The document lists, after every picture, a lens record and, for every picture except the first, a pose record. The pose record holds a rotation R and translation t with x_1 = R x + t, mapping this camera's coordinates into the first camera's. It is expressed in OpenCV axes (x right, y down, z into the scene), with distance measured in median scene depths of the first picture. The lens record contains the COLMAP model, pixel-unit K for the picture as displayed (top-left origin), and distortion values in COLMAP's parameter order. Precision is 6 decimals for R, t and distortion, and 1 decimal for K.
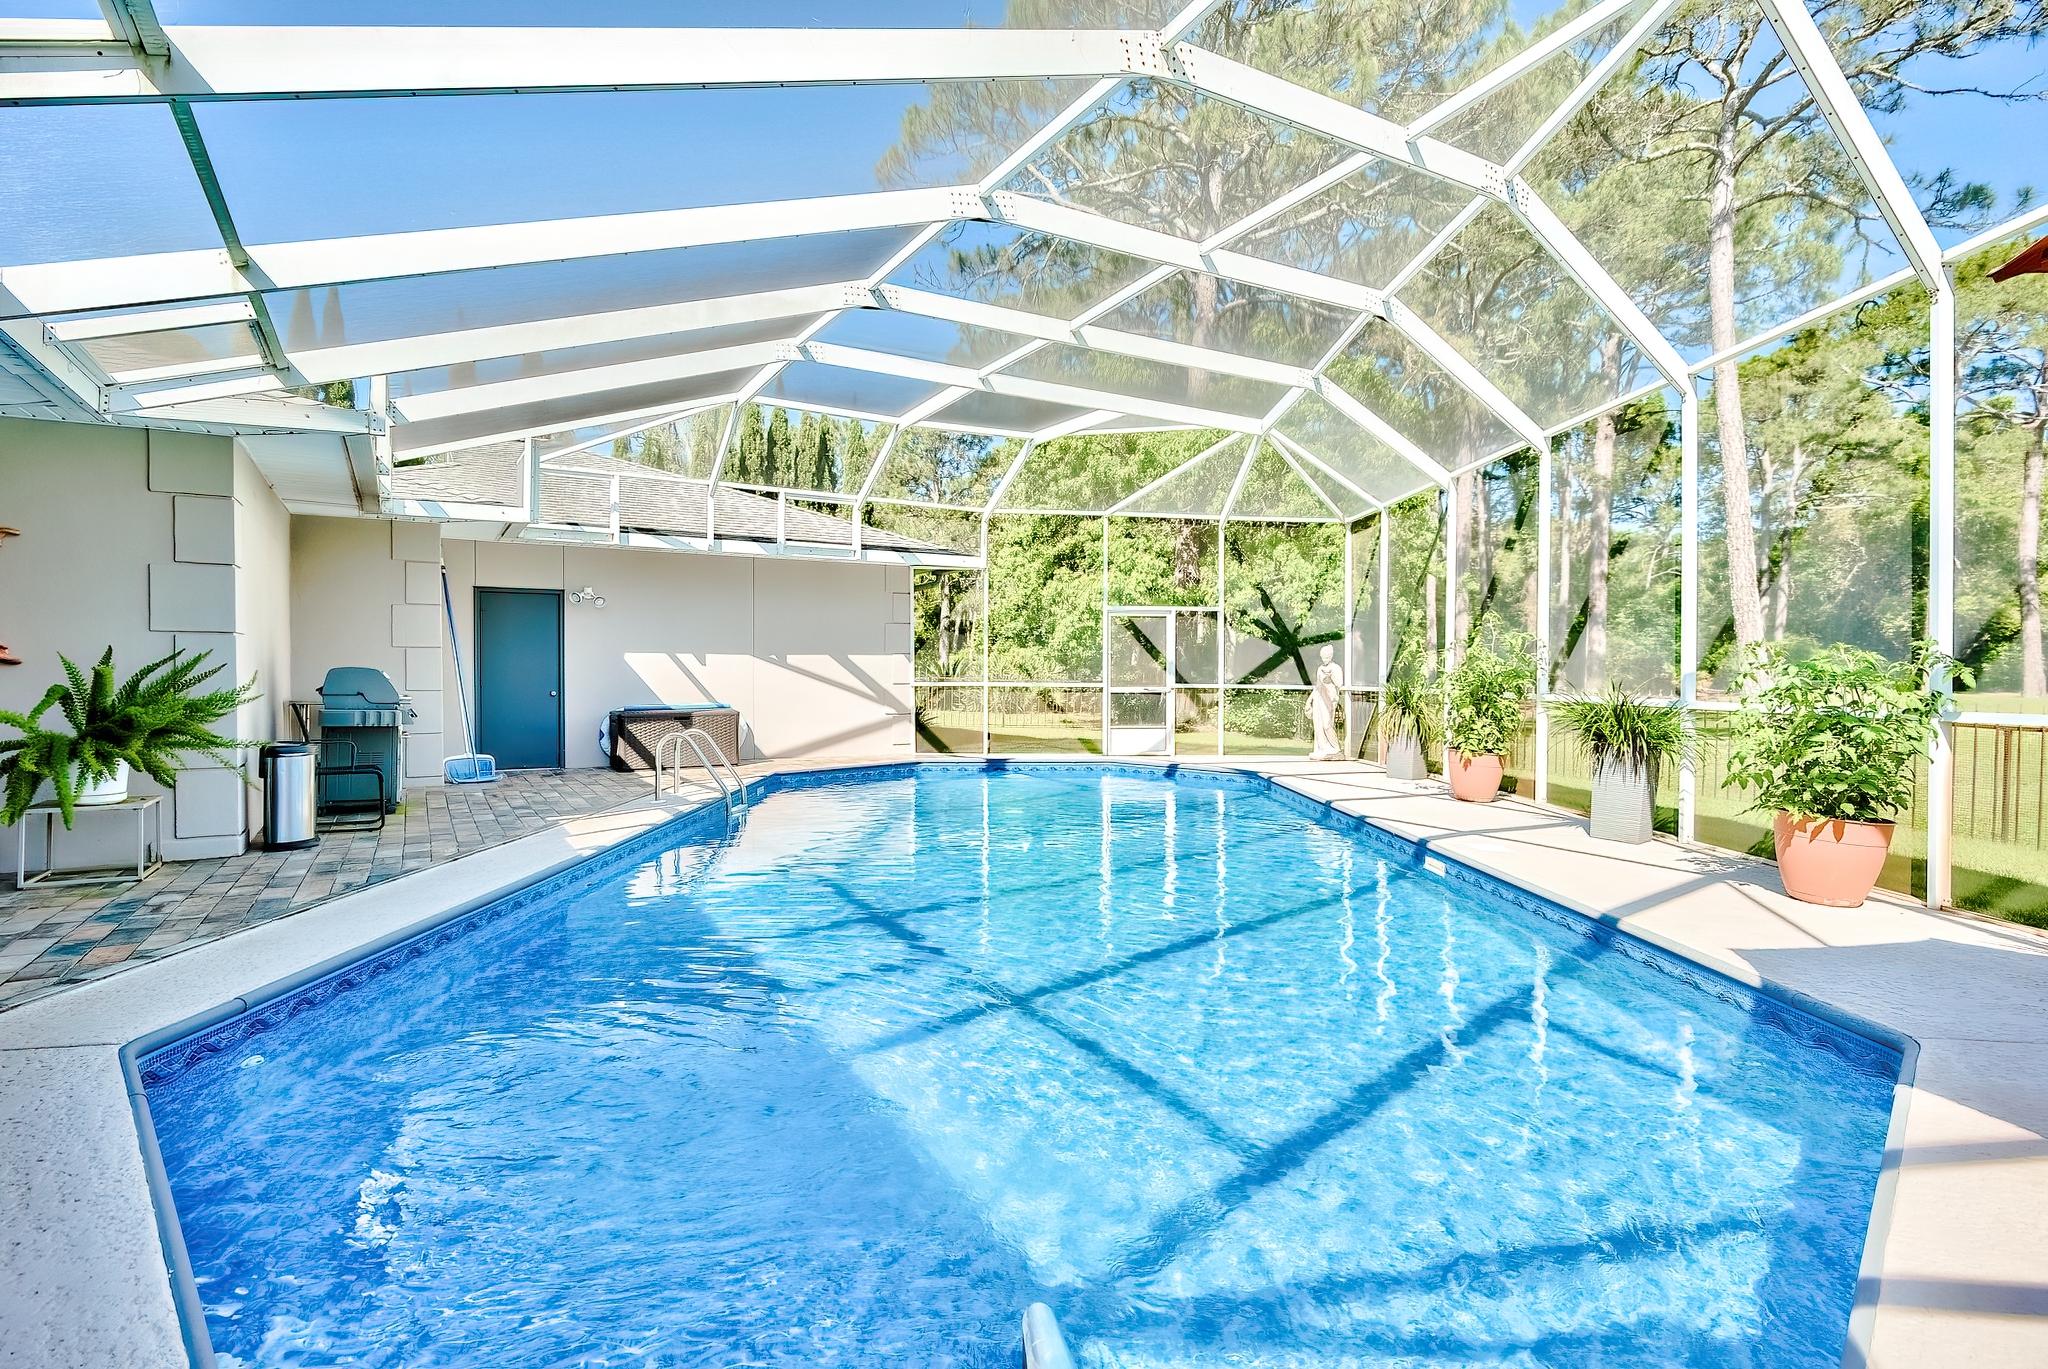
lens RADIAL K [[997.2, 0, 1024.1], [0, 997.2, 673.2], [0, 0, 1]] dist [-0.005228, 0.001907]
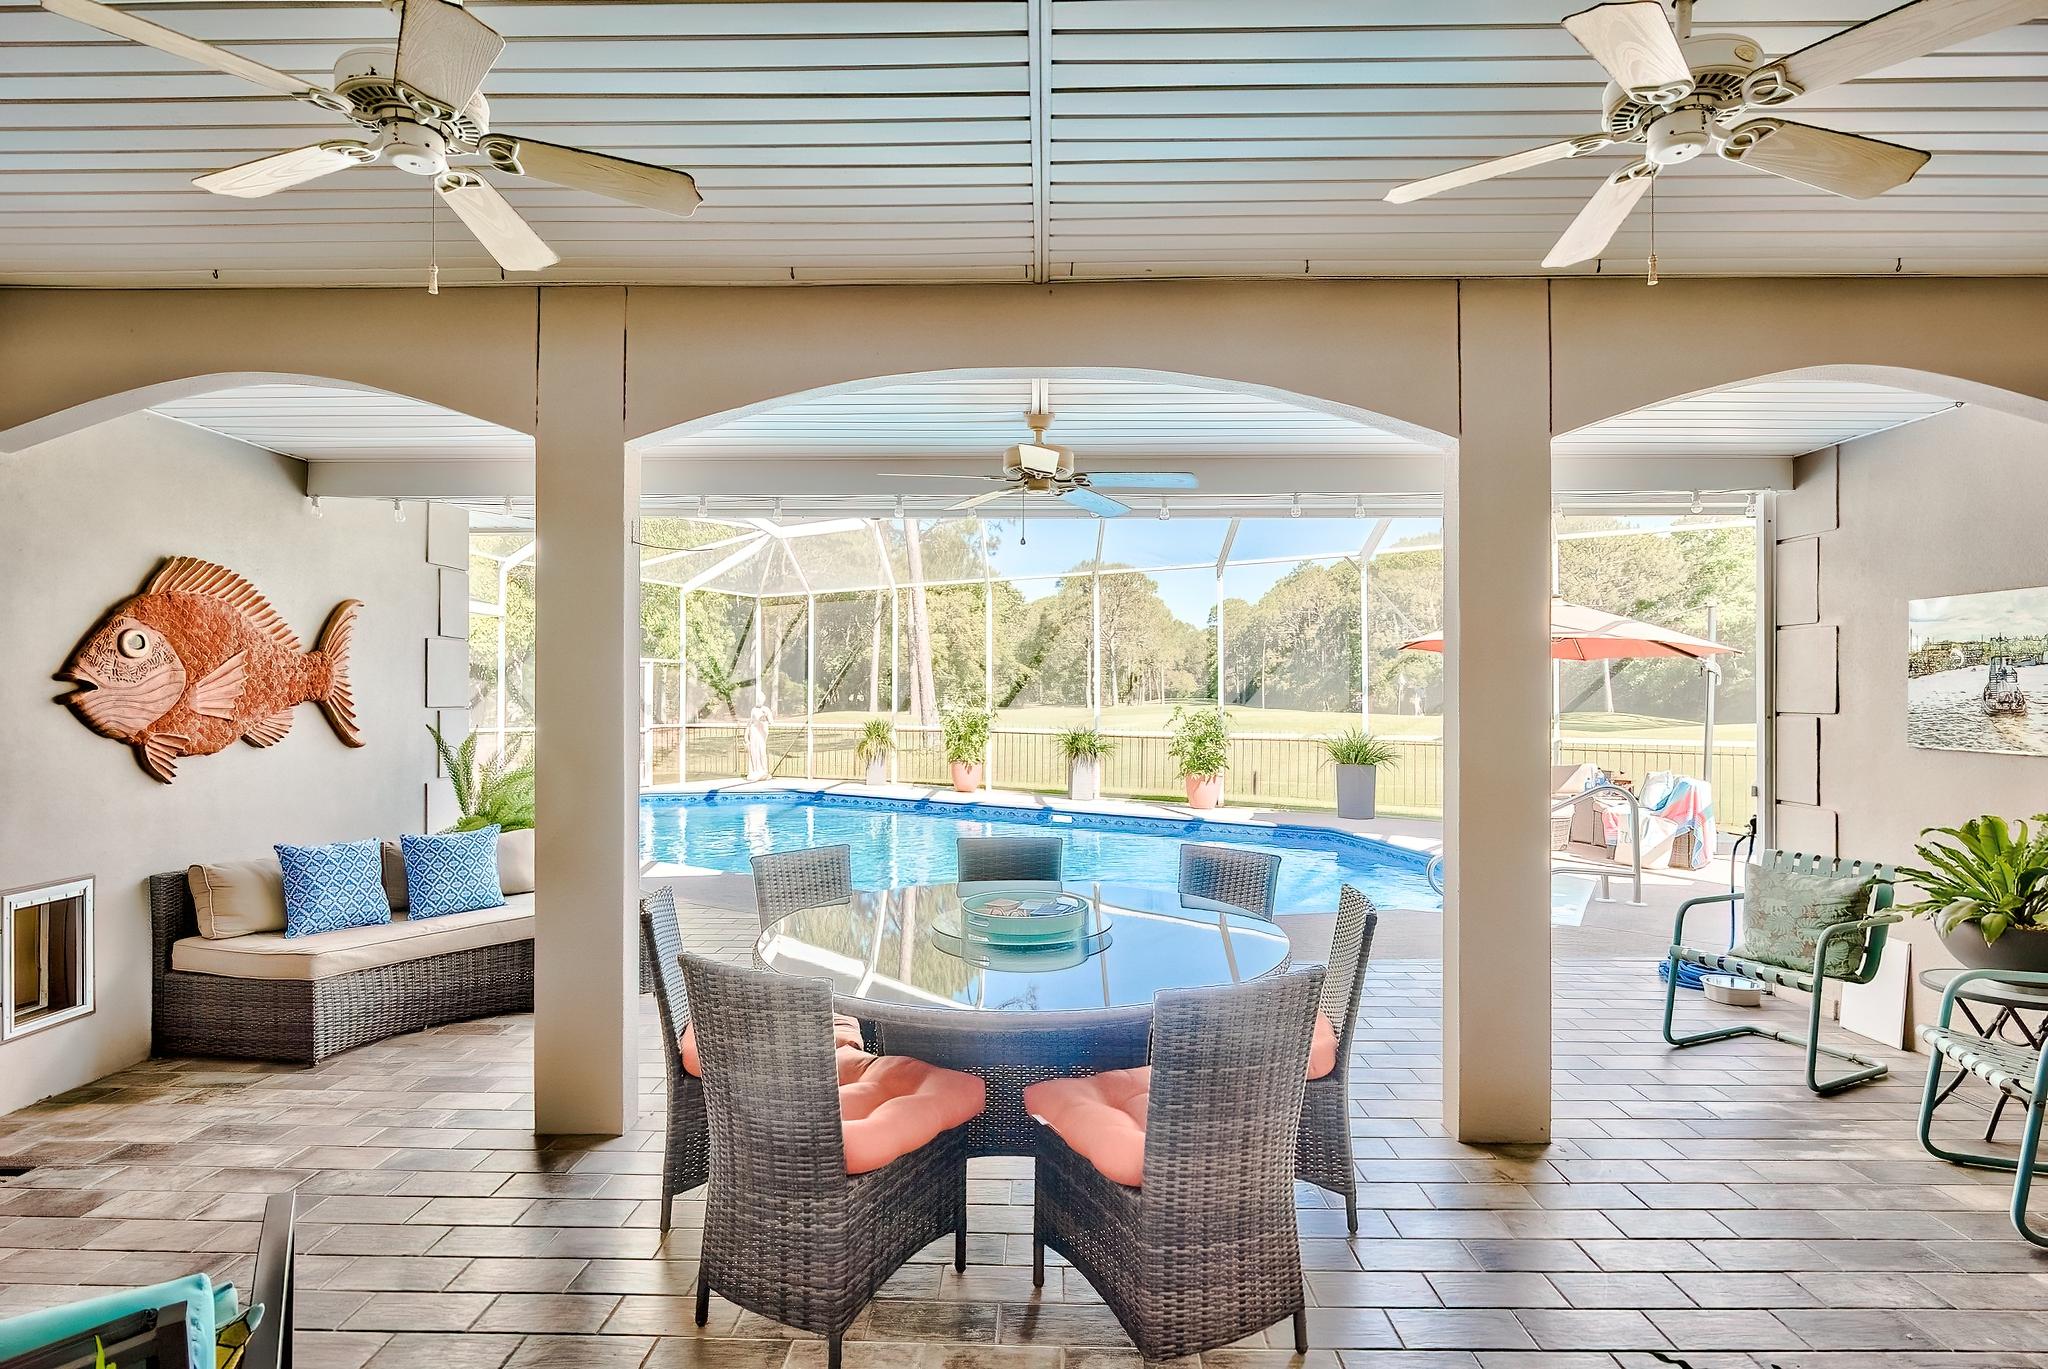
lens RADIAL K [[997.2, 0, 1035.2], [0, 997.2, 678.5], [0, 0, 1]] dist [-0.005228, 0.001907]
pose [[0.542496, 0.012602, 0.839964, -0.926640], [0.001192, 0.999875, -0.015772, -0.038073], [-0.840057, 0.009557, 0.542413, -0.019543]]
